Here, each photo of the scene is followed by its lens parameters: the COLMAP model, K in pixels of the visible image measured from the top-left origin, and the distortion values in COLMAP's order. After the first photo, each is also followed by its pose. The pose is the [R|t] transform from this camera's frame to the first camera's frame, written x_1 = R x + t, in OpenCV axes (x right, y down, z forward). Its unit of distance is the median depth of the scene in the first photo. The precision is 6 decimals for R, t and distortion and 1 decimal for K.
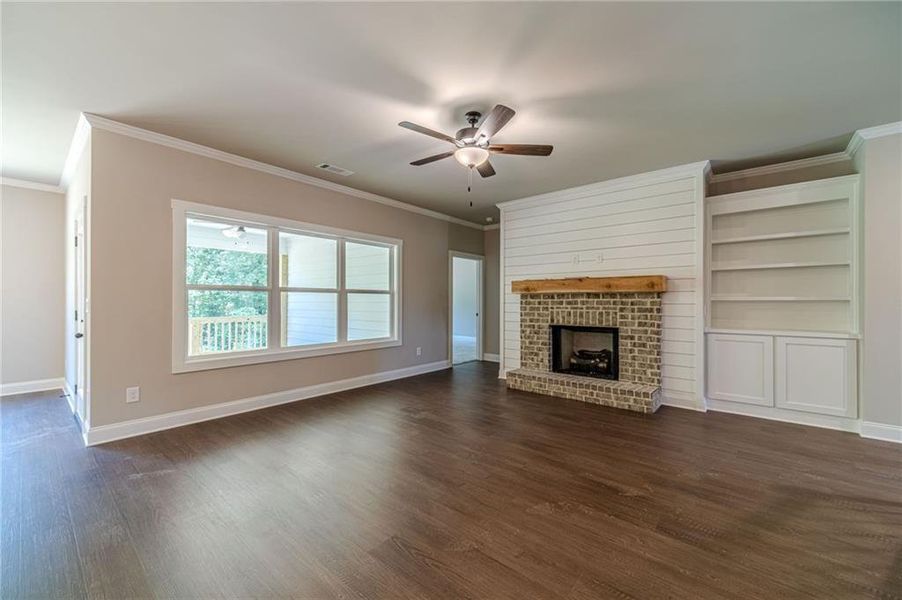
lens RADIAL K [[357.4, 0, 451.0], [0, 357.4, 300.0], [0, 0, 1]] dist [0.013759, -0.000116]
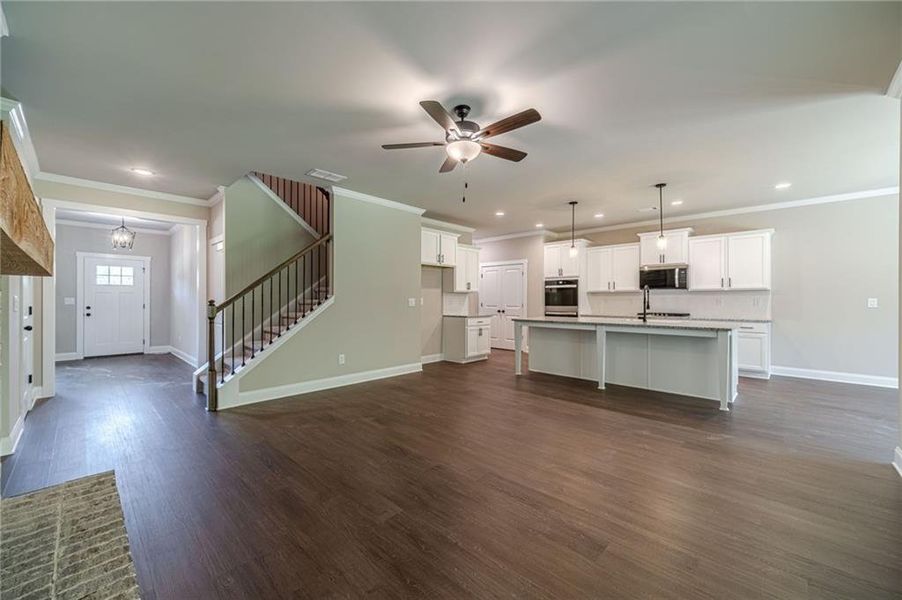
lens RADIAL K [[357.4, 0, 451.0], [0, 357.4, 300.0], [0, 0, 1]] dist [0.013759, -0.000116]
pose [[-0.998110, -0.004427, 0.061300, 0.020124], [-0.004652, 0.999983, -0.003521, 0.004834], [-0.061284, -0.003799, -0.998113, 1.288552]]
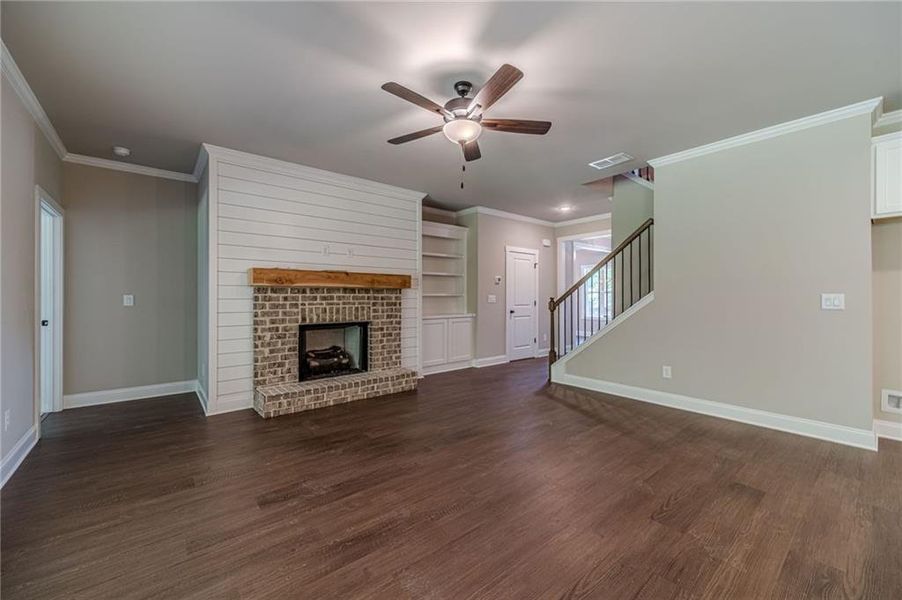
lens RADIAL K [[360.0, 0, 452.9], [0, 360.0, 296.3], [0, 0, 1]] dist [0.012237, -0.000112]
pose [[0.179055, 0.000602, 0.983839, -0.534027], [-0.003140, 0.999995, -0.000040, 0.002391], [-0.983834, -0.003082, 0.179056, 0.563957]]
